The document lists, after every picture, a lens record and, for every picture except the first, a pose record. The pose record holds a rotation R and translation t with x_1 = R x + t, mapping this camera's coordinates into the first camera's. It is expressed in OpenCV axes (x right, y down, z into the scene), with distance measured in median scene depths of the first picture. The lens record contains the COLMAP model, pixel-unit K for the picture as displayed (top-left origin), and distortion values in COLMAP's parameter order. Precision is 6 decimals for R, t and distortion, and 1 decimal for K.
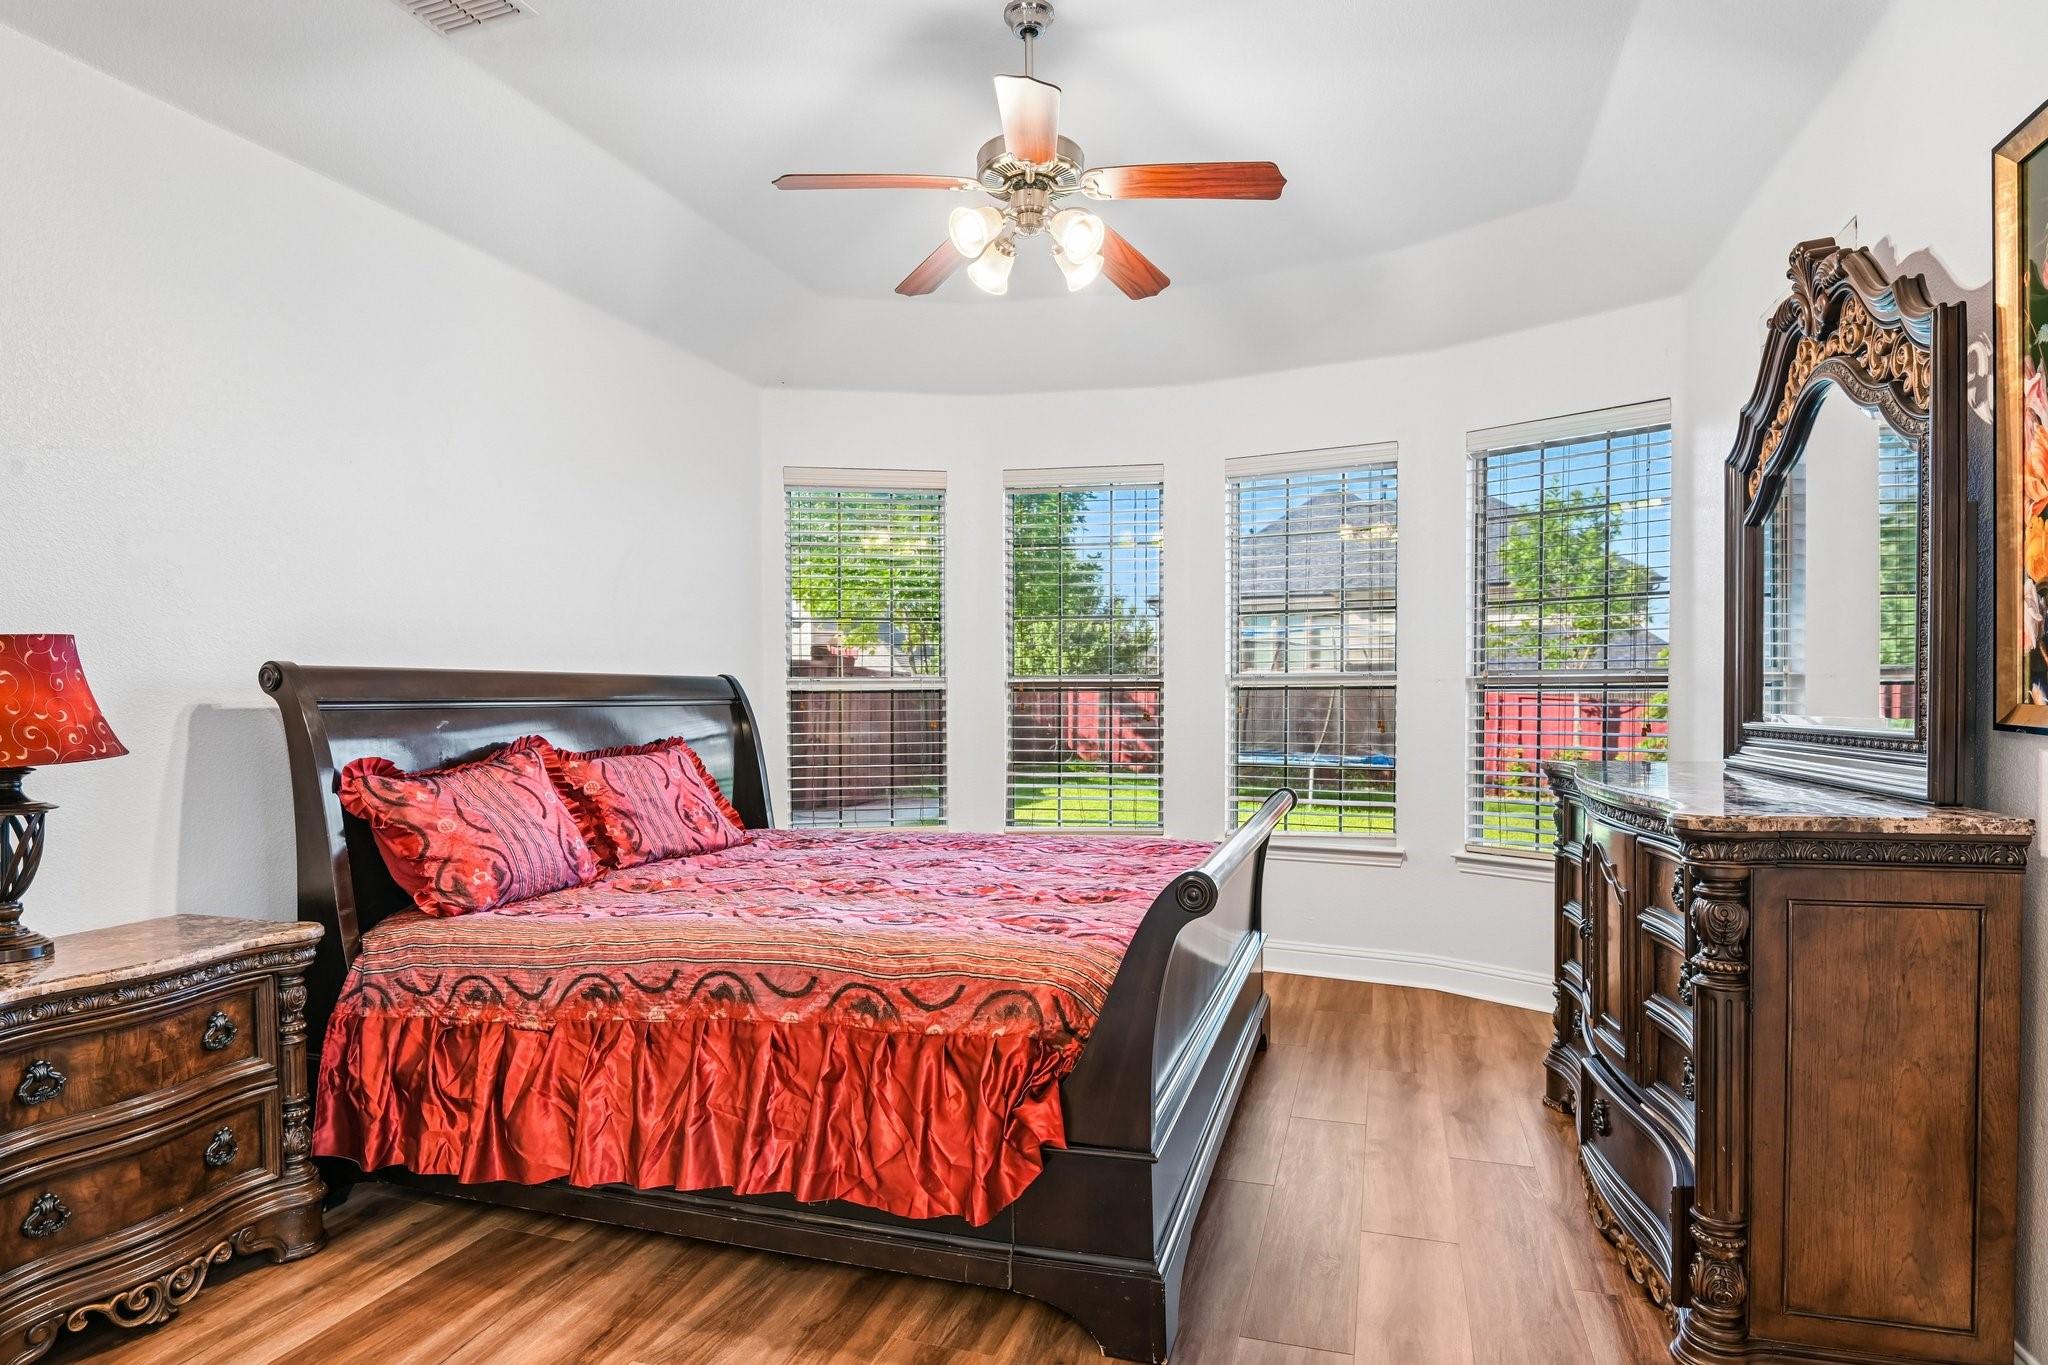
lens RADIAL K [[1107.0, 0, 1028.9], [0, 1107.0, 683.0], [0, 0, 1]] dist [-0.046186, -0.002949]
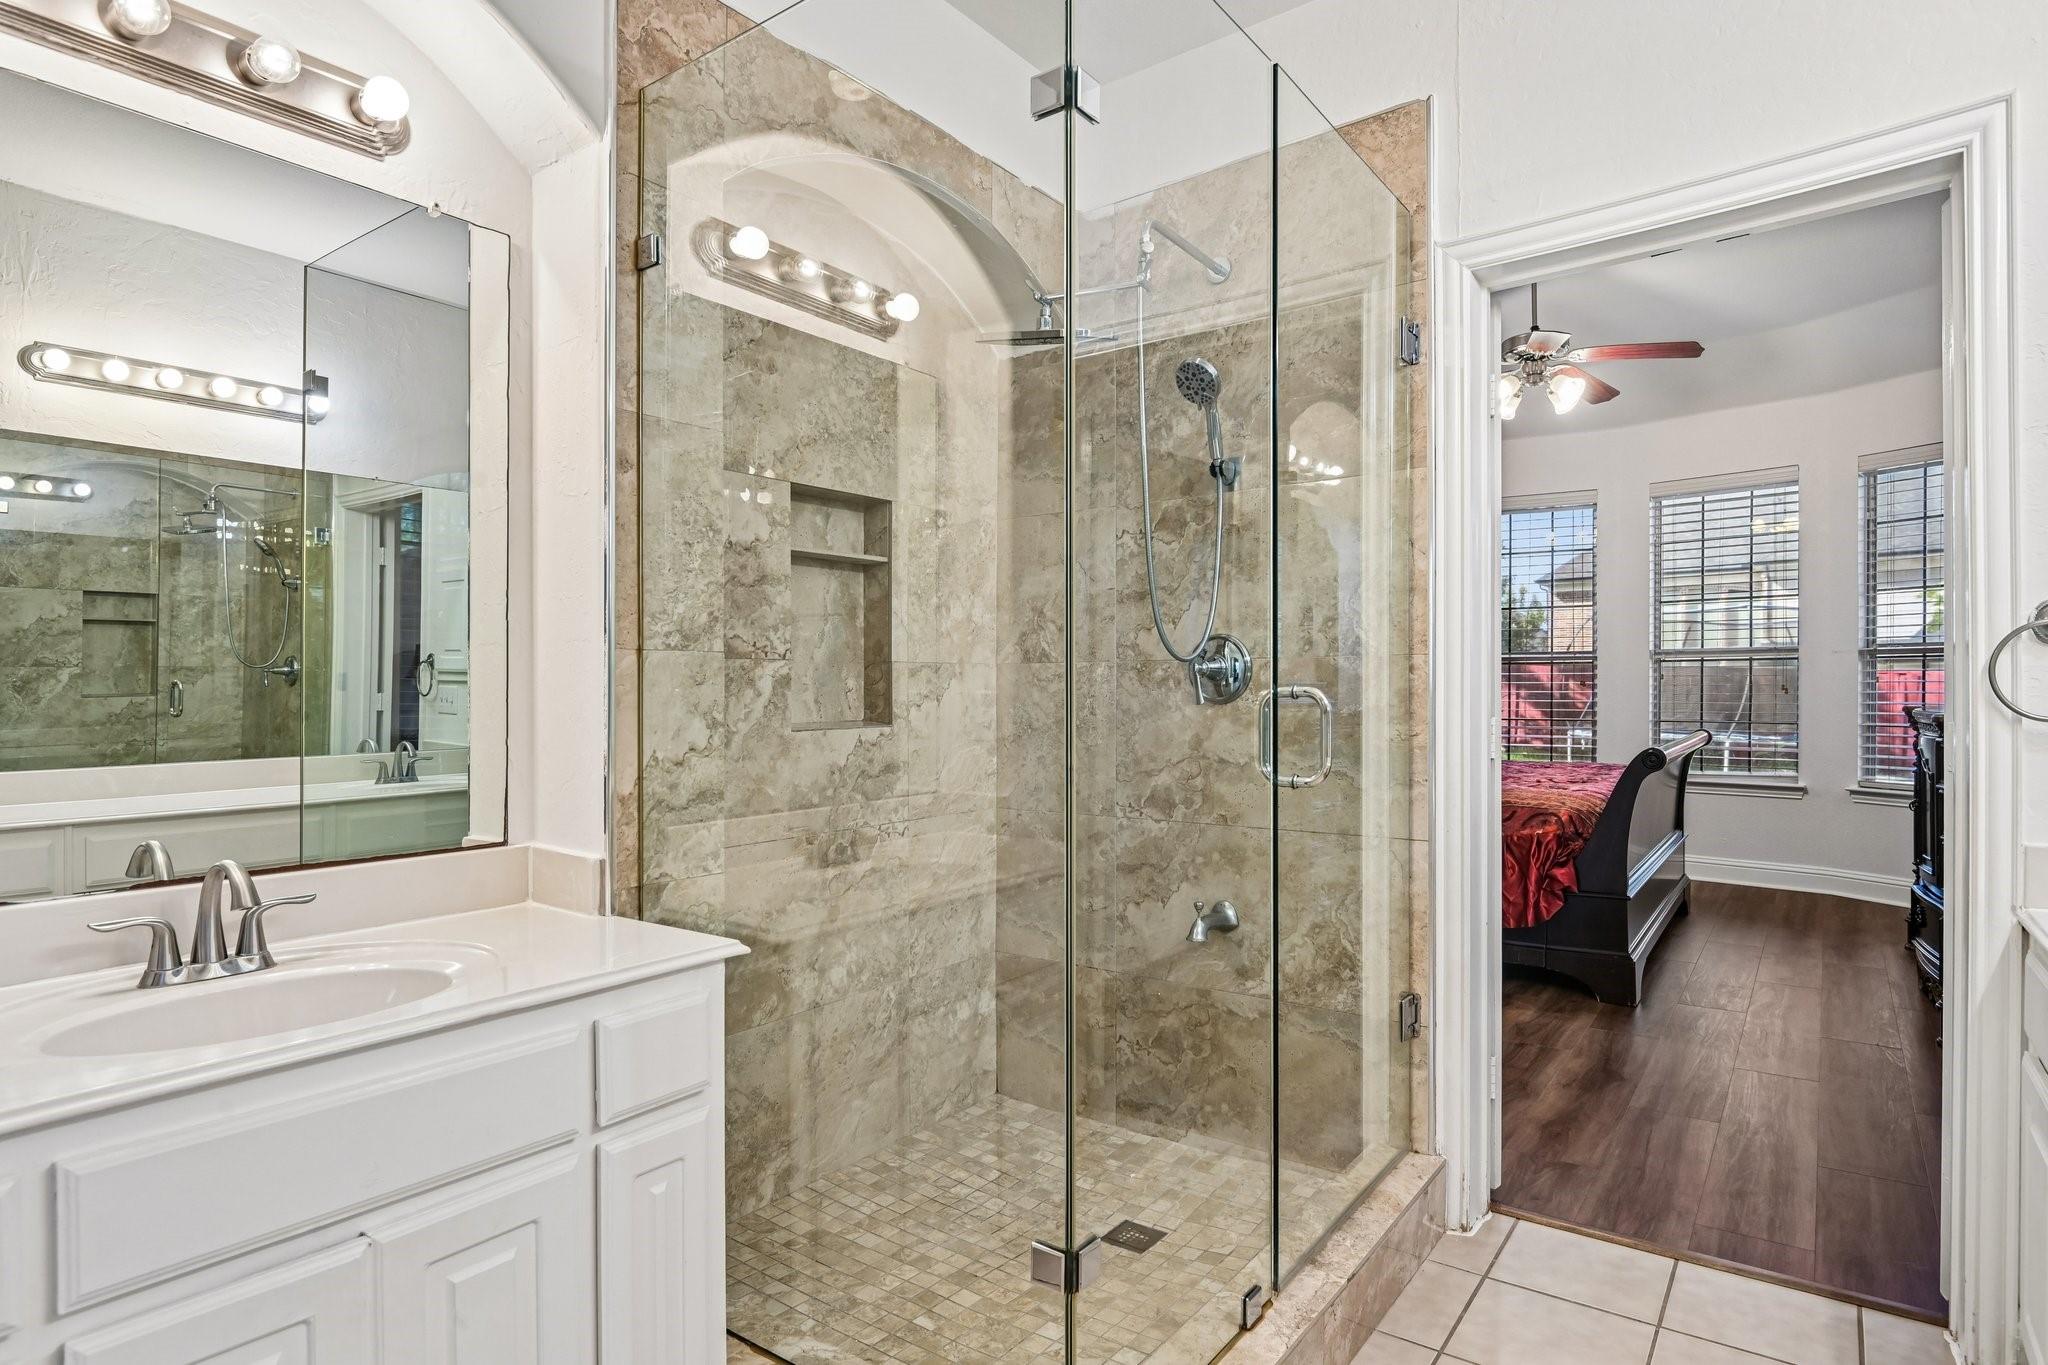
lens RADIAL K [[1107.0, 0, 1021.2], [0, 1107.0, 695.9], [0, 0, 1]] dist [-0.046186, -0.002949]
pose [[0.946909, -0.003186, -0.321487, -0.160883], [0.010113, 0.999751, 0.019879, 0.019742], [0.321344, -0.022075, 0.946705, -0.655141]]
